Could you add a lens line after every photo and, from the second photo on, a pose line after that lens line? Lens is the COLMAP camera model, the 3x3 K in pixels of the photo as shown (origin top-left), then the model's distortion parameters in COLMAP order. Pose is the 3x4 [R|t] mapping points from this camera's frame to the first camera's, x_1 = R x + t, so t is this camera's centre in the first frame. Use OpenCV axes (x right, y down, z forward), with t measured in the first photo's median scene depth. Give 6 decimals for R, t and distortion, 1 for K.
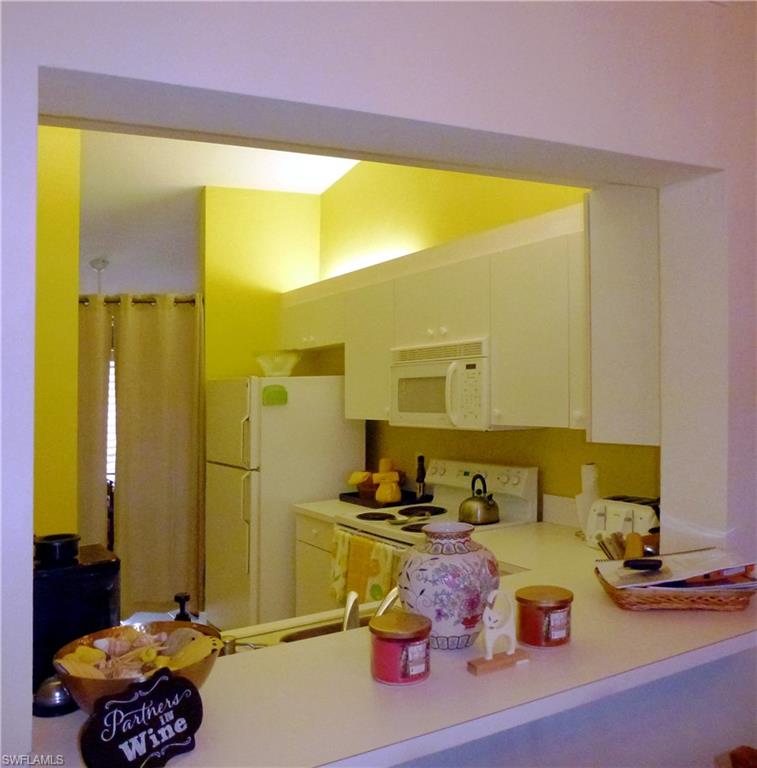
lens RADIAL K [[764.9, 0, 378.4], [0, 764.9, 384.2], [0, 0, 1]] dist [0.013477, 0.003795]
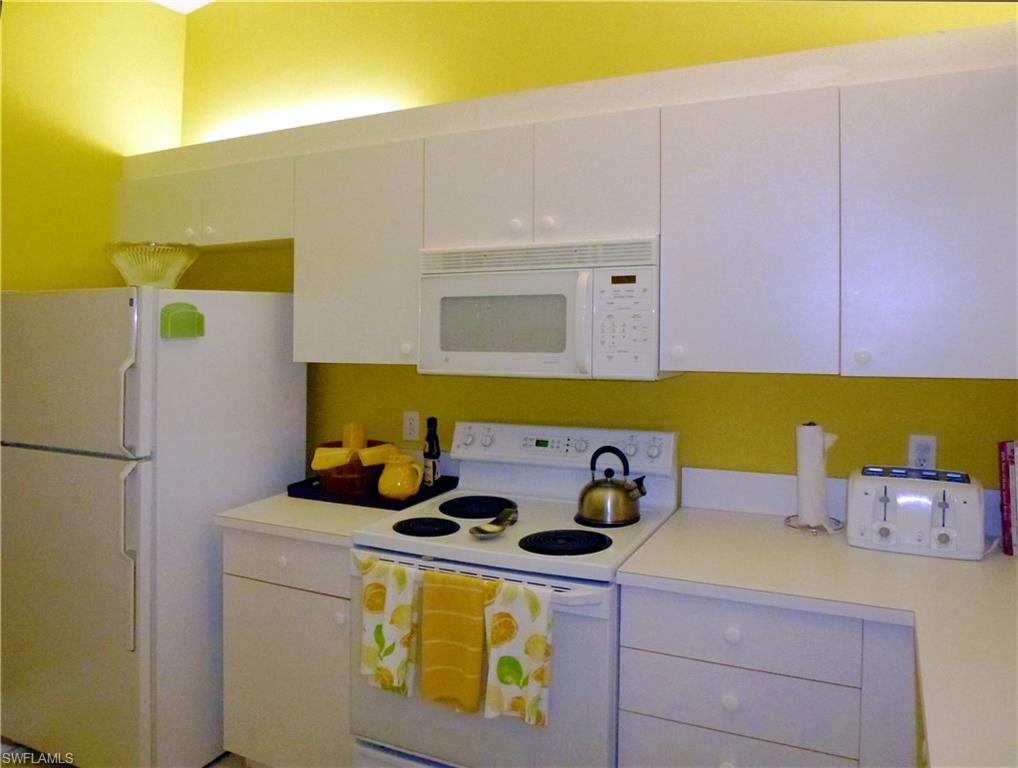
lens RADIAL K [[738.8, 0, 504.4], [0, 738.8, 329.6], [0, 0, 1]] dist [-0.035199, 0.003551]
pose [[0.836244, 0.006593, 0.548317, -0.247131], [-0.015701, 0.999806, 0.011925, 0.010478], [-0.548132, -0.018581, 0.836185, 0.448650]]
